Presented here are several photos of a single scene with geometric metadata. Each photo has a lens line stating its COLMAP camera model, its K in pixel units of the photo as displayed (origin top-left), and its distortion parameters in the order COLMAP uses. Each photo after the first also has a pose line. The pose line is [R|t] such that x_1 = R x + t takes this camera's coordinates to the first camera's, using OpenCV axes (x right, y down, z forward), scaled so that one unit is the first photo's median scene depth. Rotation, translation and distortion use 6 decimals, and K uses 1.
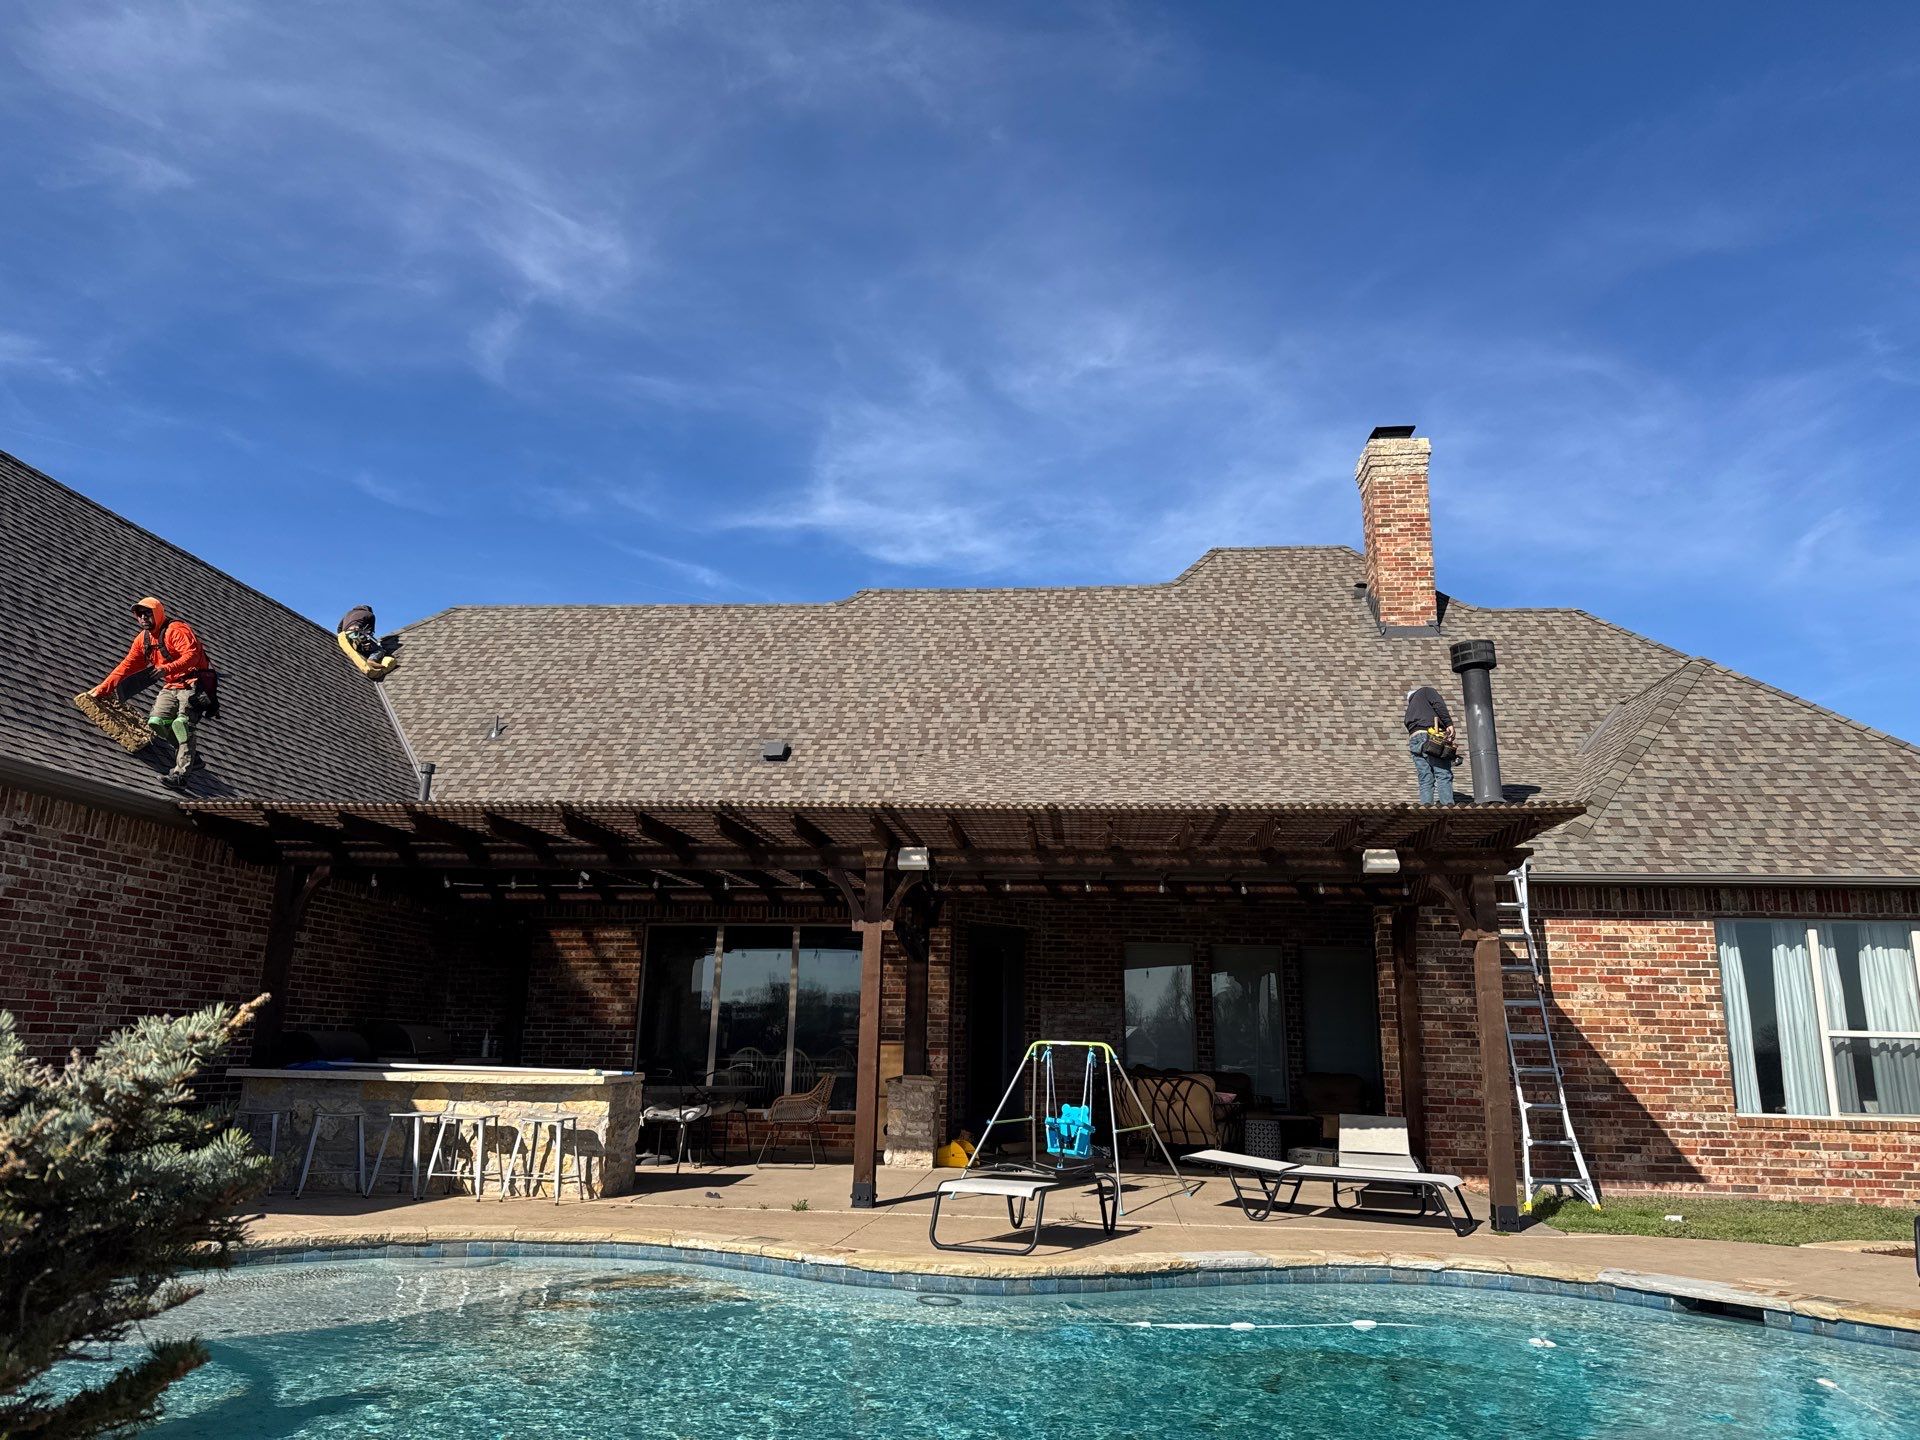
lens RADIAL K [[1393.8, 0, 970.7], [0, 1393.8, 693.9], [0, 0, 1]] dist [0.043948, -0.060527]
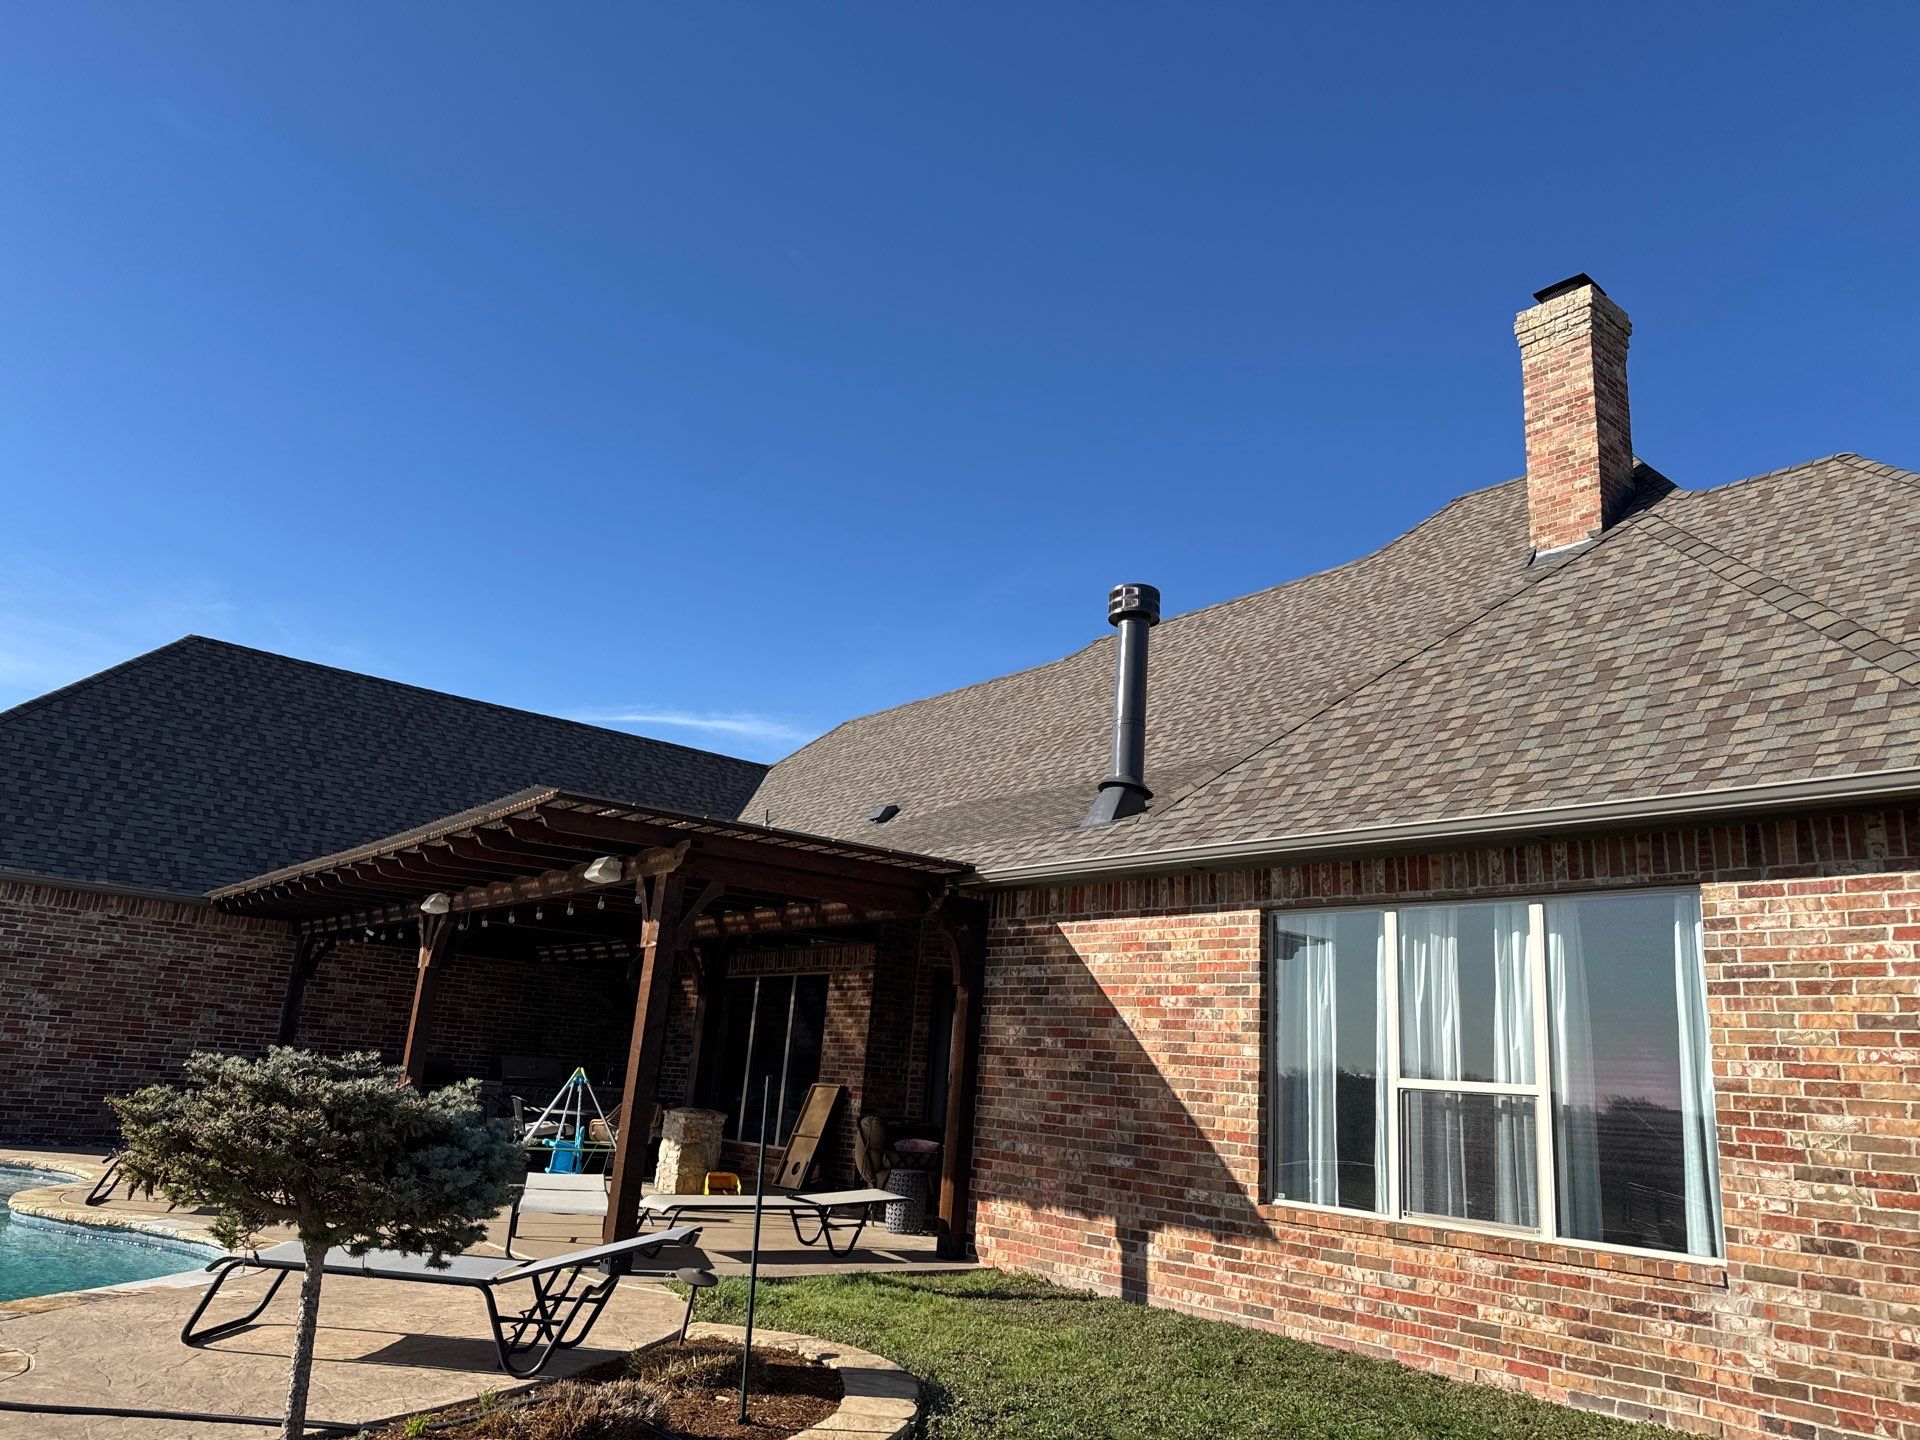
lens RADIAL K [[1403.4, 0, 961.0], [0, 1403.4, 689.3], [0, 0, 1]] dist [0.094723, -0.132906]
pose [[0.690203, -0.171000, -0.703121, 0.936410], [0.122220, 0.985265, -0.119644, 0.116417], [0.713219, -0.003357, 0.700933, 0.399344]]
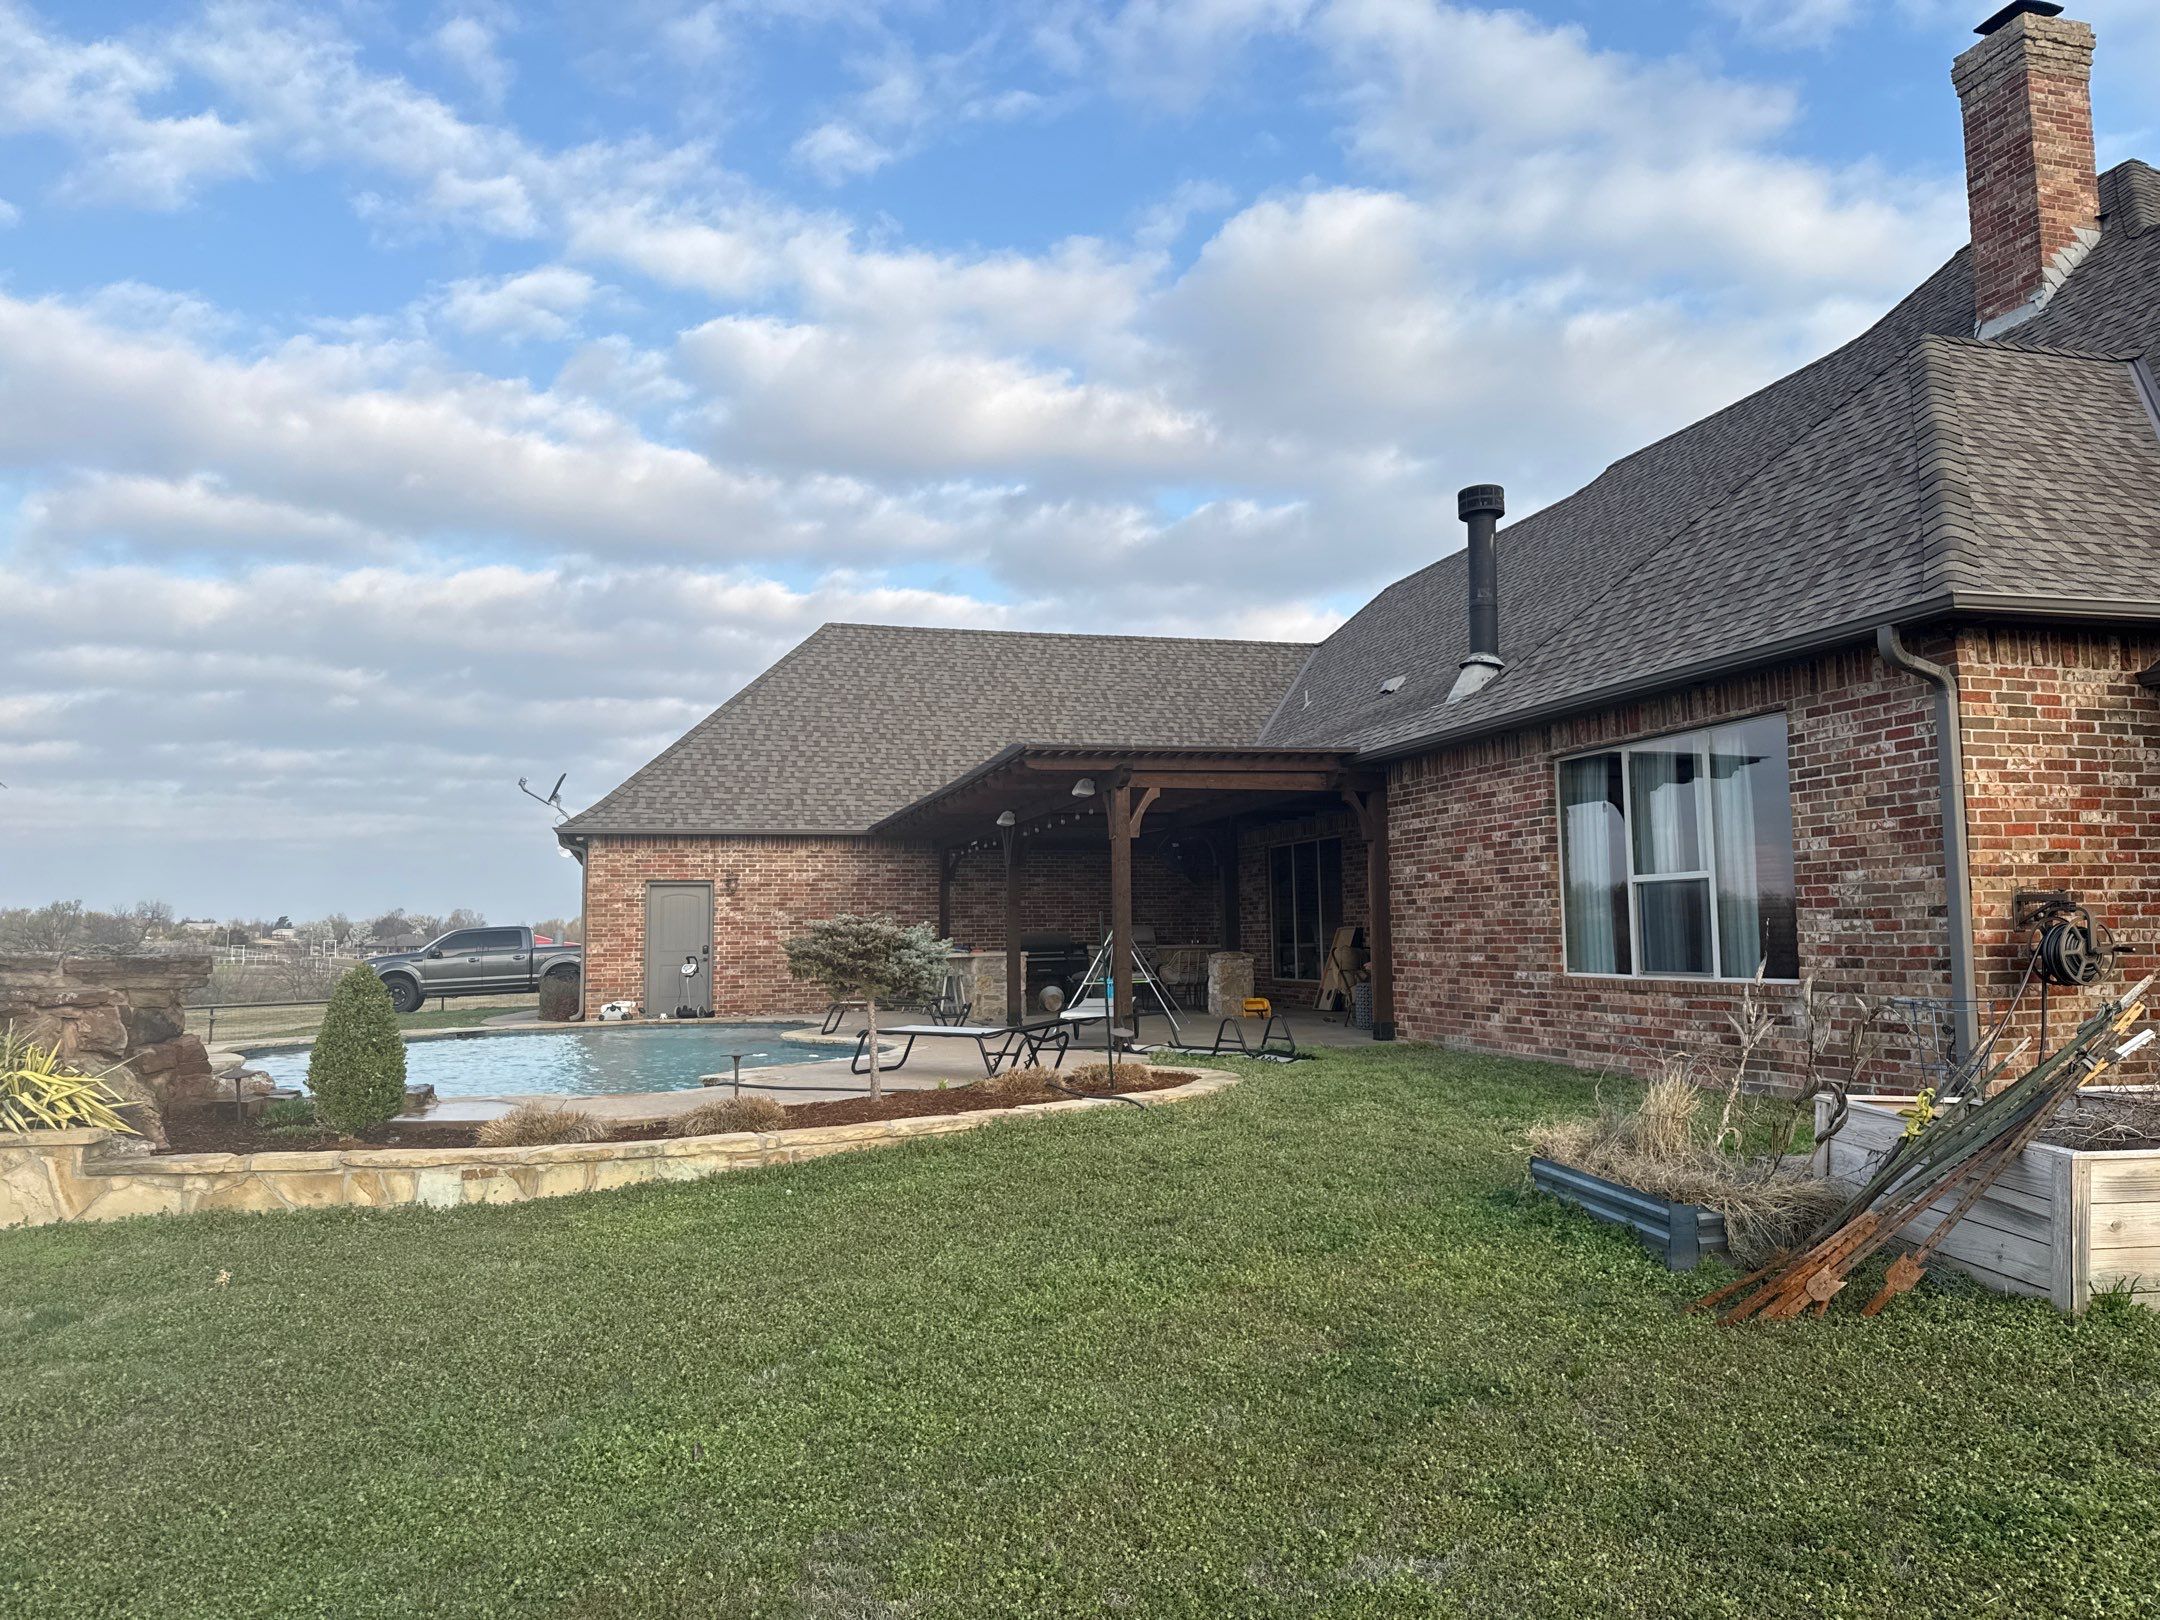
lens RADIAL K [[1562.4, 0, 986.2], [0, 1562.4, 813.0], [0, 0, 1]] dist [0.054865, -0.086416]
pose [[0.301496, -0.104107, -0.947767, 1.353138], [0.254215, 0.966816, -0.025330, 0.127011], [0.918953, -0.233299, 0.317957, 0.351774]]
